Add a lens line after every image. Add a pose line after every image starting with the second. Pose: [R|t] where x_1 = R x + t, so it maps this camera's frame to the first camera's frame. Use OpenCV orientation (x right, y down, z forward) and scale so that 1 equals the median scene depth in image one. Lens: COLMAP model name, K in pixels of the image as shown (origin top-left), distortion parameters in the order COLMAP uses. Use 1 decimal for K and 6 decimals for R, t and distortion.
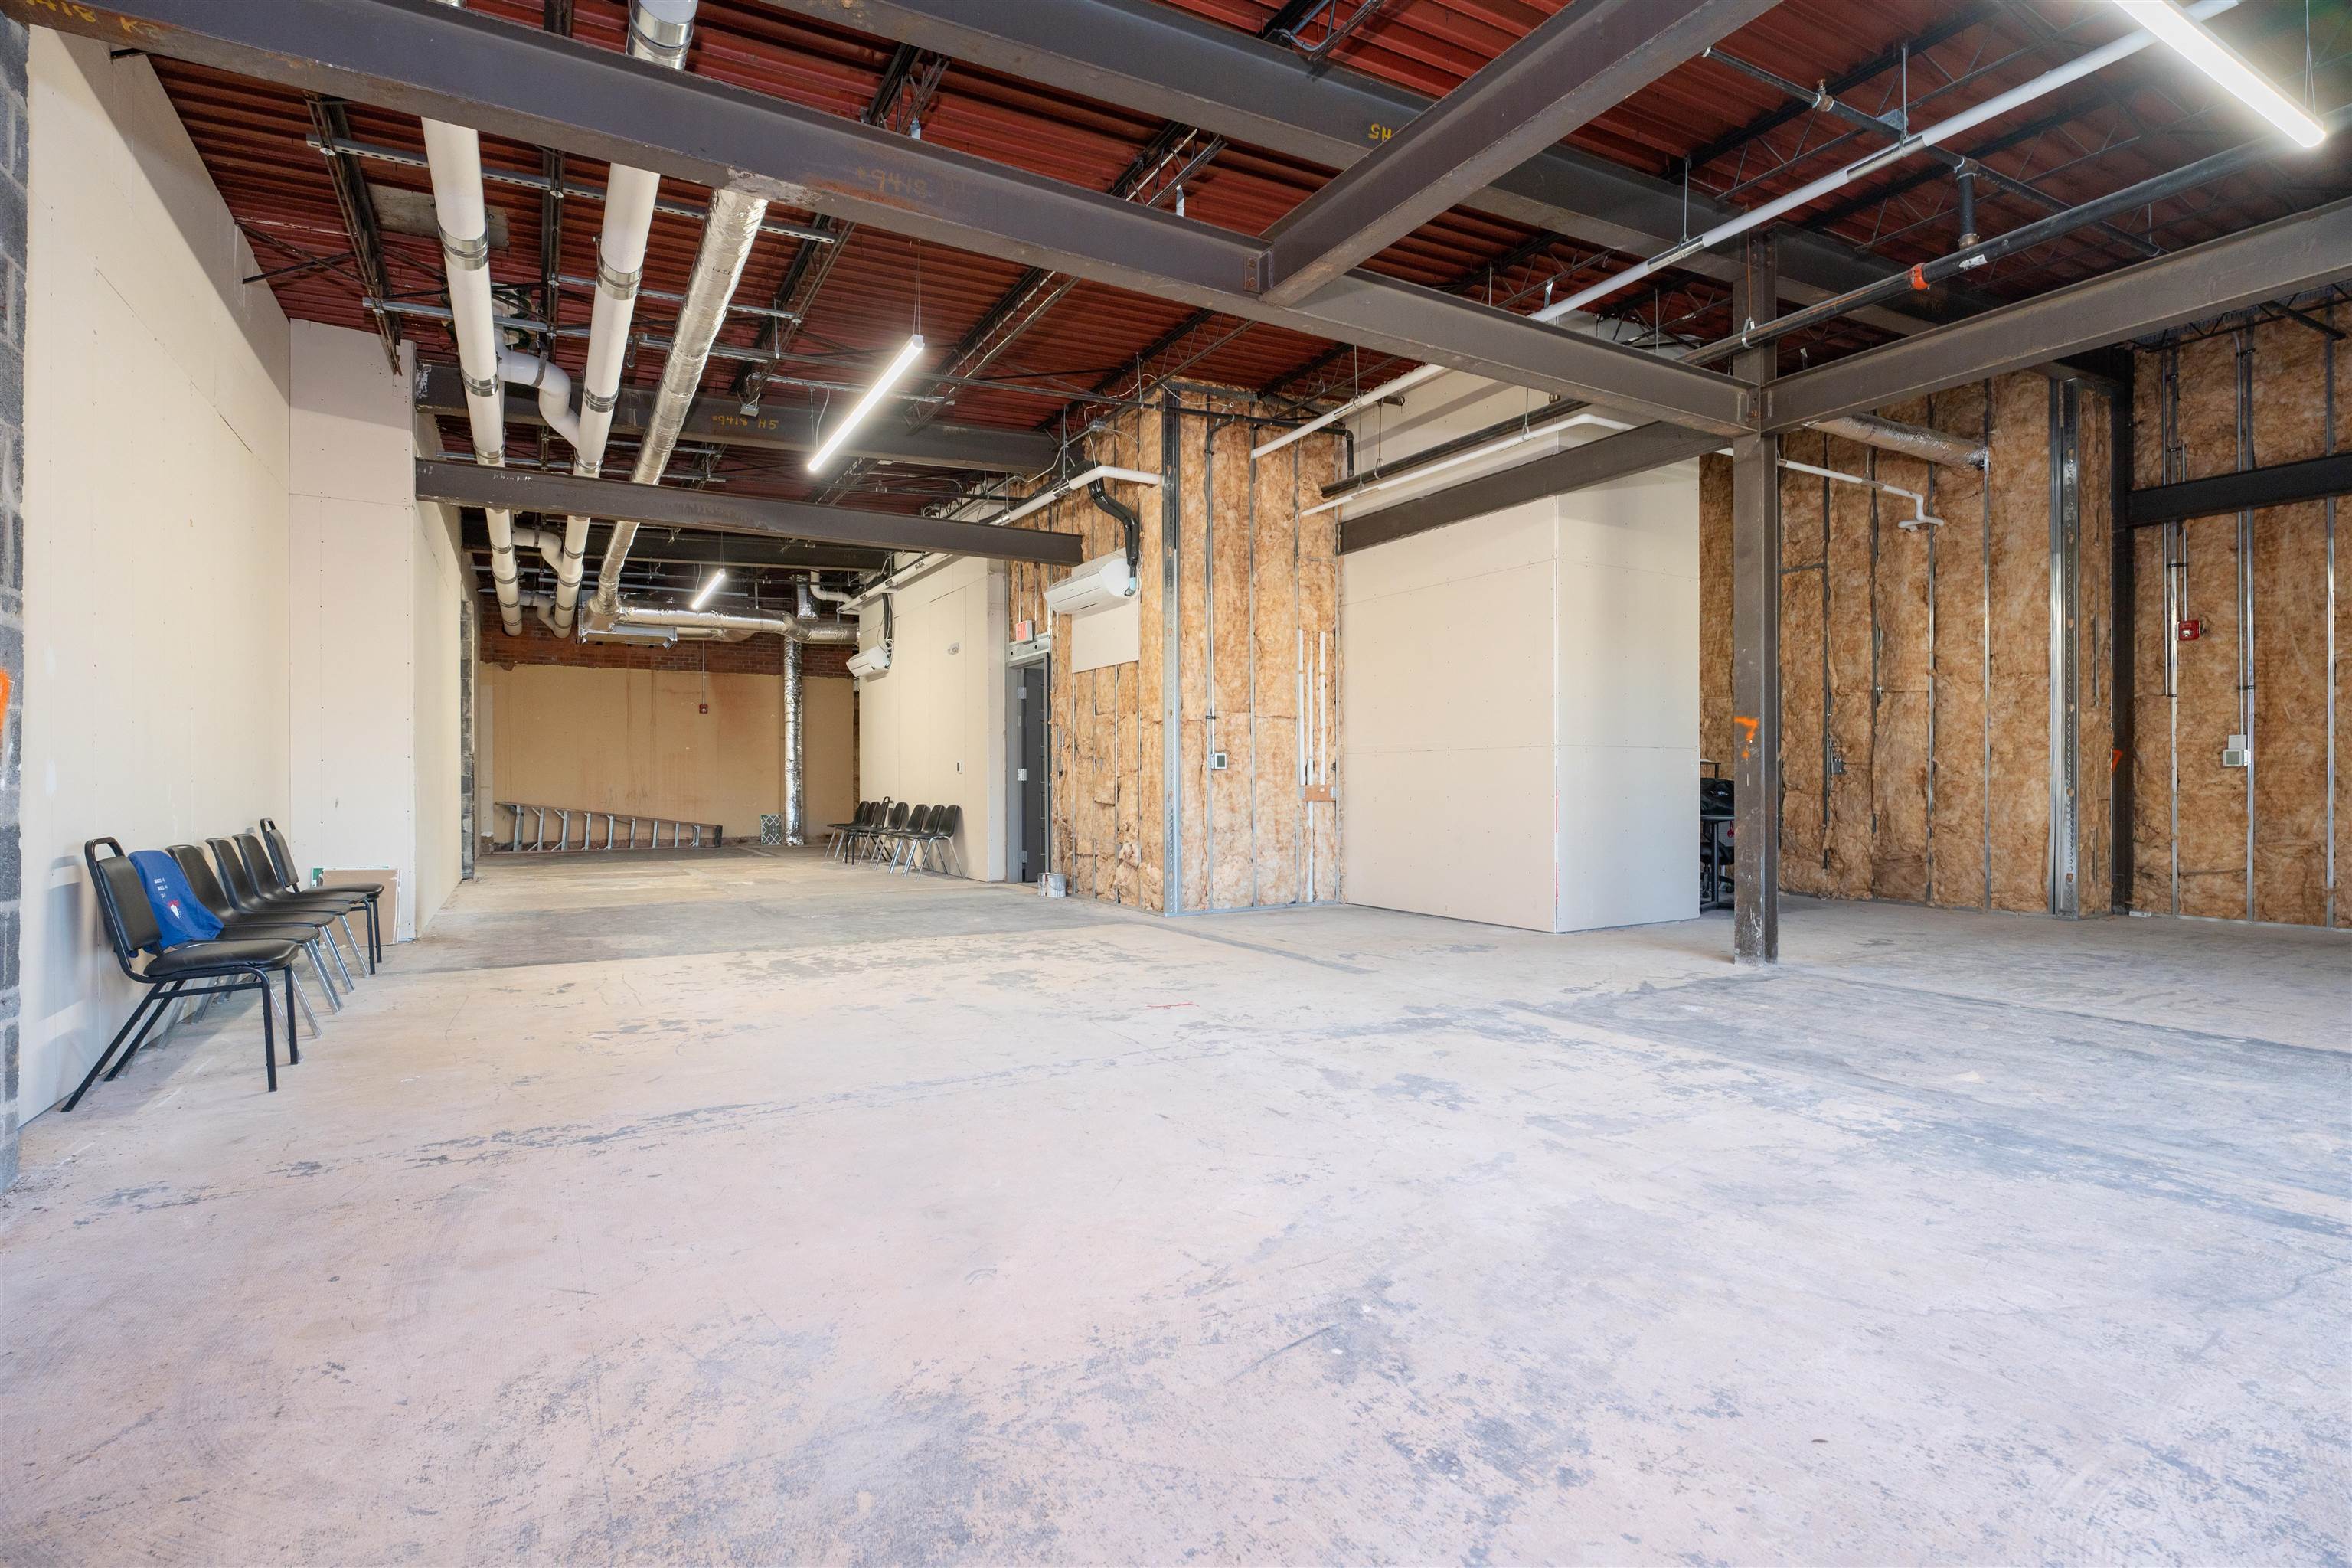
lens RADIAL K [[1122.8, 0, 1173.5], [0, 1122.8, 782.6], [0, 0, 1]] dist [-0.010762, 0.000085]
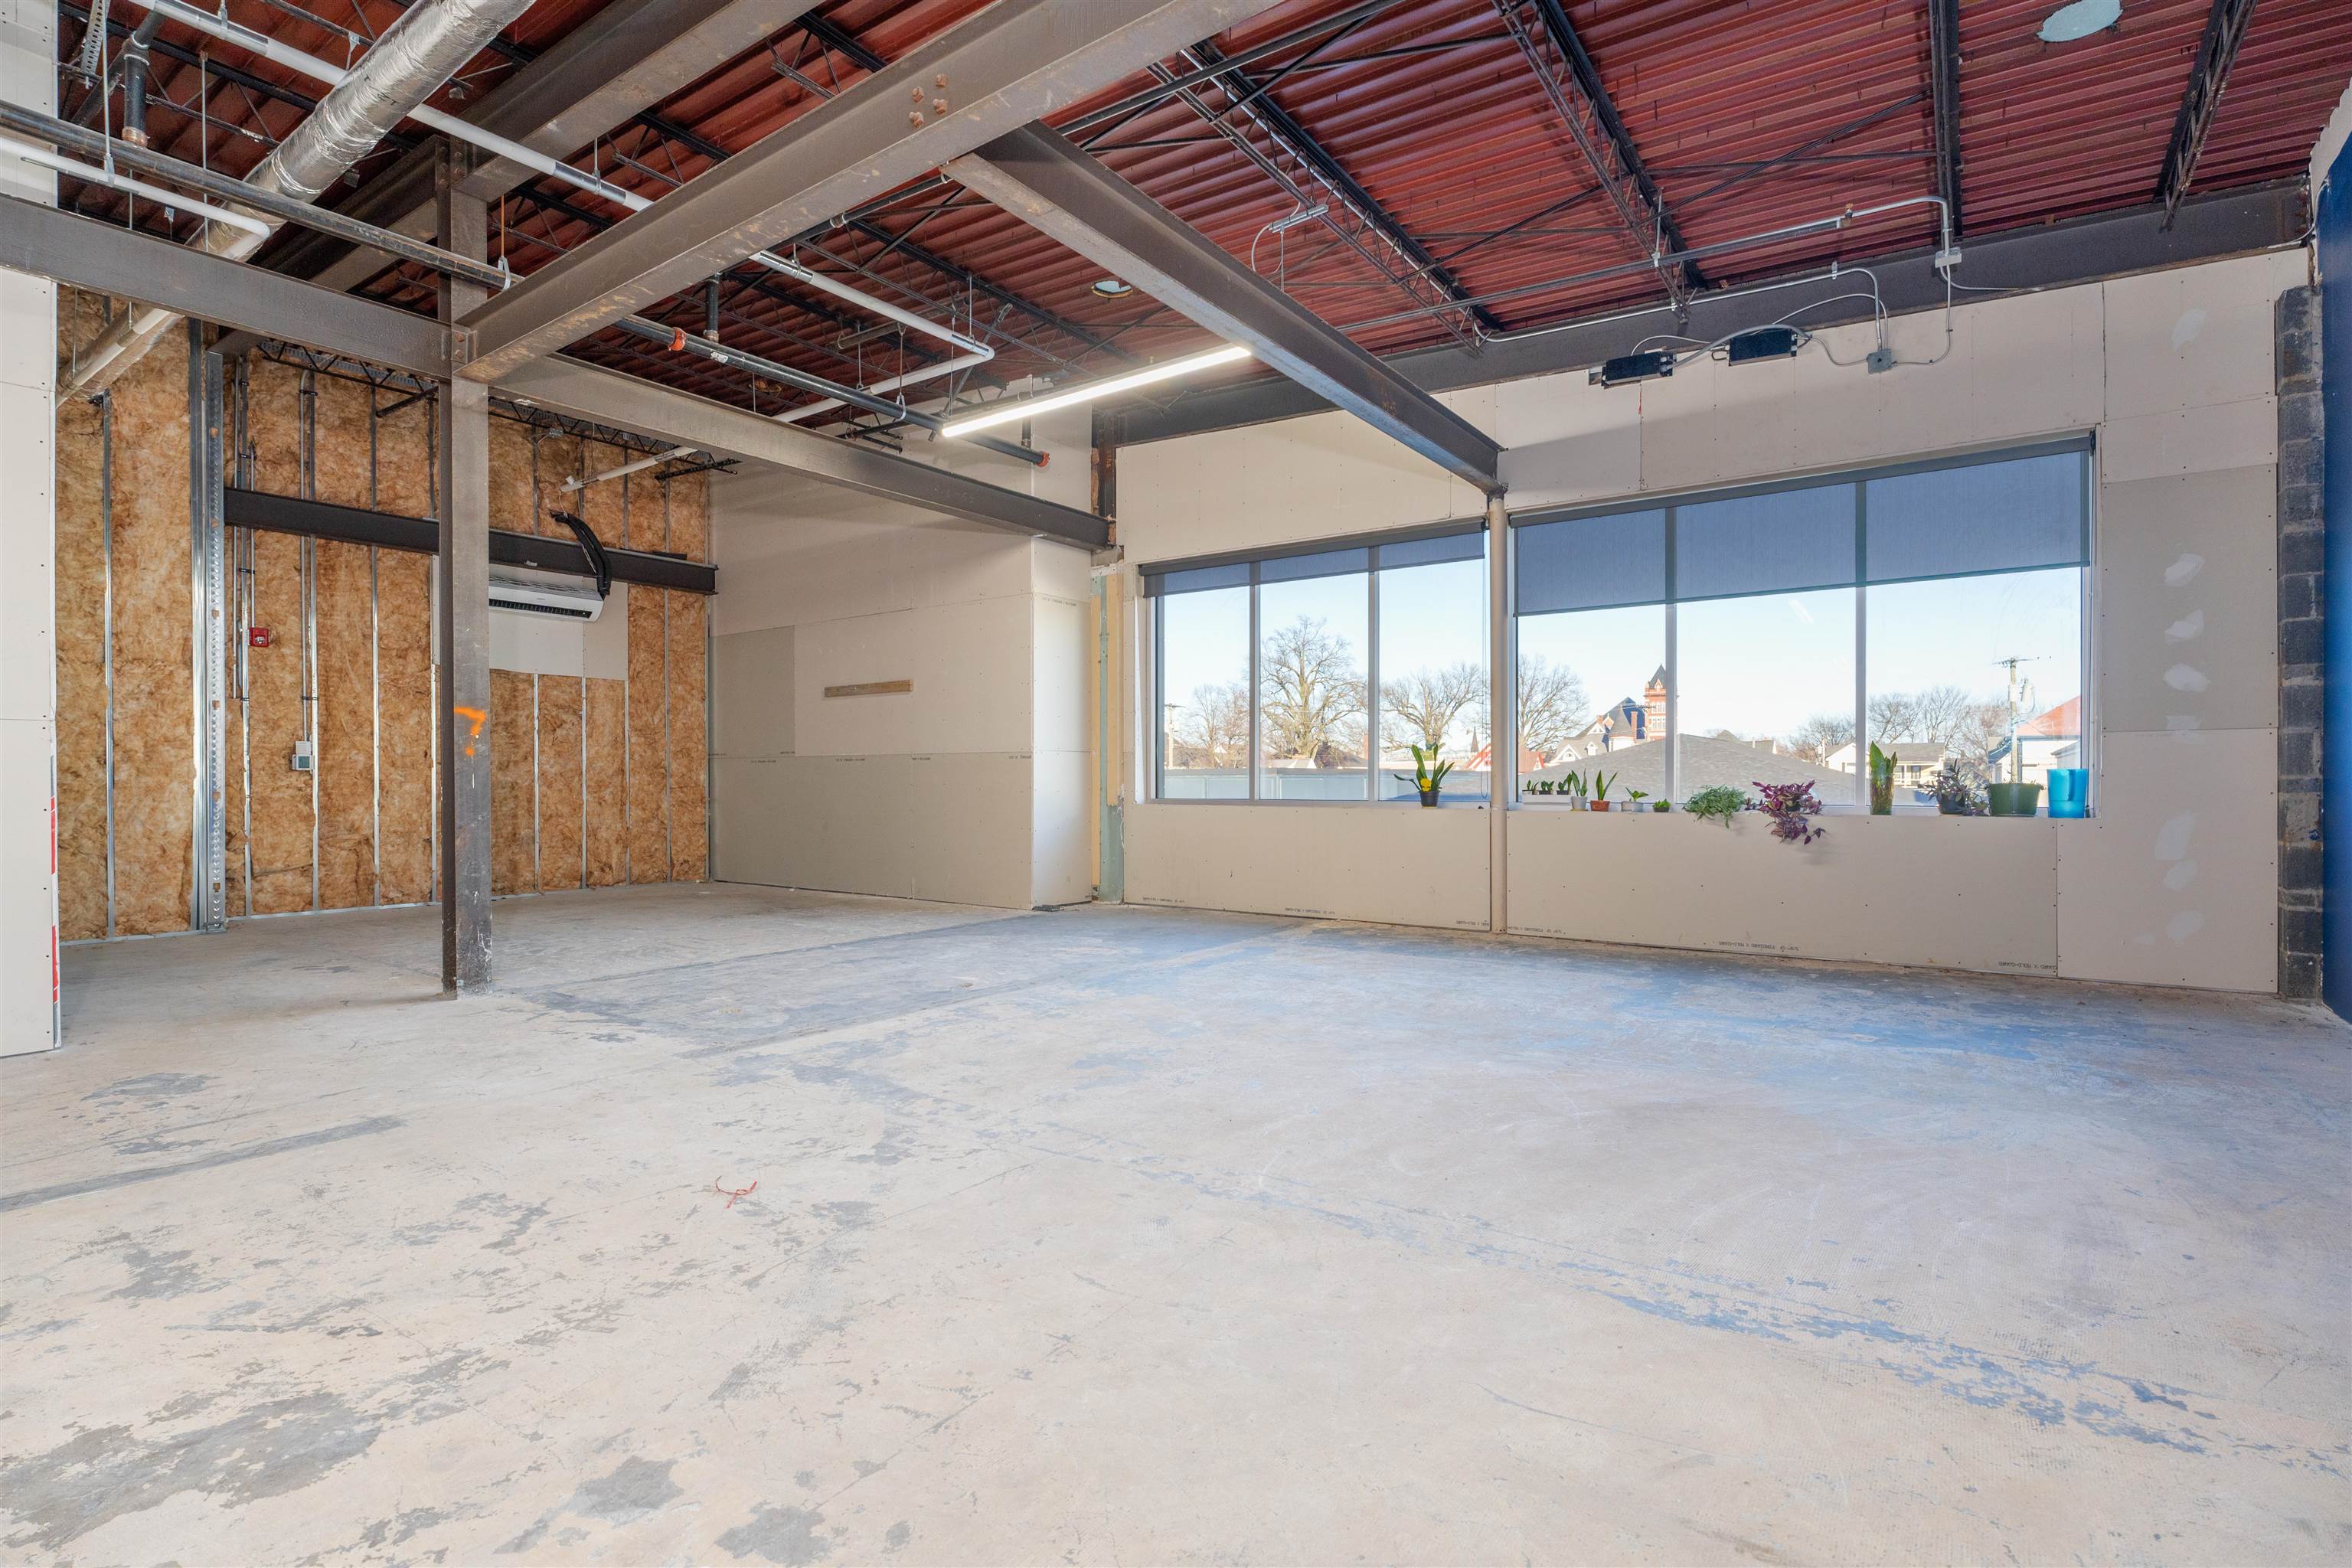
lens RADIAL K [[1122.8, 0, 1173.5], [0, 1122.8, 782.6], [0, 0, 1]] dist [-0.010762, 0.000085]
pose [[-0.415159, 0.001766, 0.909747, -0.494342], [0.003685, 0.999993, -0.000259, 0.001067], [-0.909741, 0.003245, -0.415163, 0.867365]]
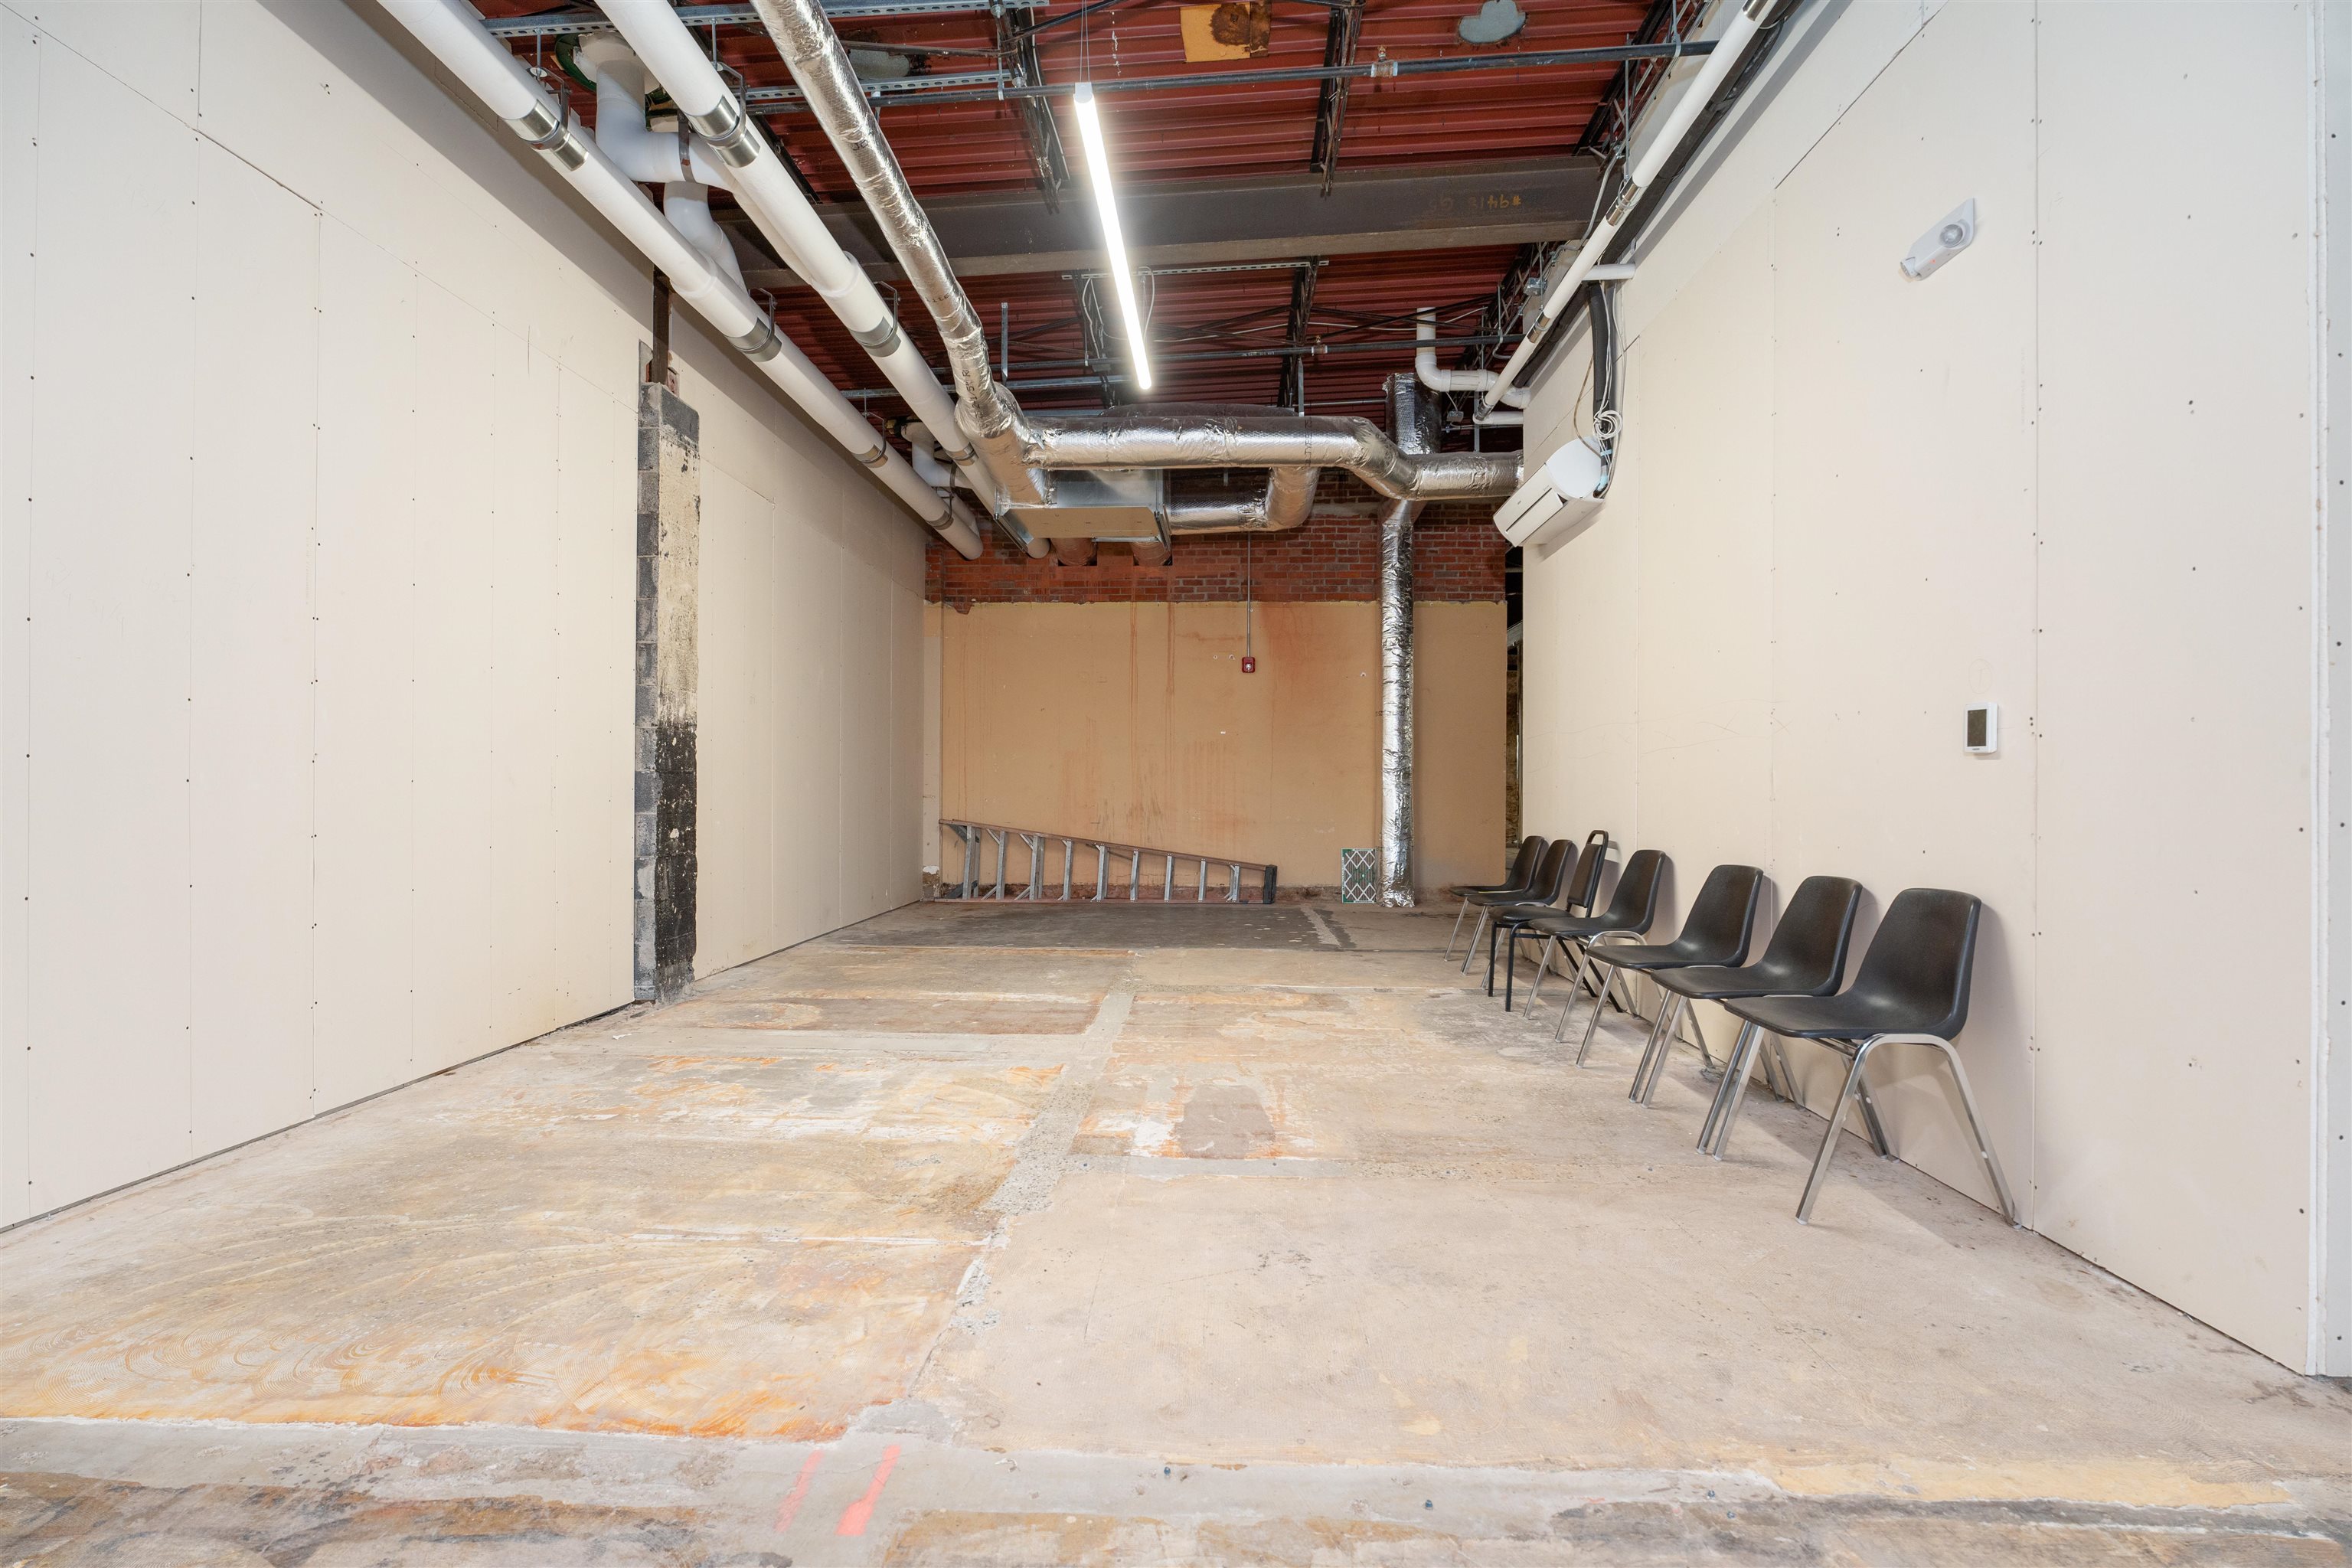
lens RADIAL K [[1122.8, 0, 1173.5], [0, 1122.8, 782.6], [0, 0, 1]] dist [-0.010762, 0.000085]
pose [[0.846066, 0.002924, -0.533071, -0.085234], [-0.006388, 0.999969, -0.004655, -0.000894], [0.533041, 0.007344, 0.846058, 0.293429]]
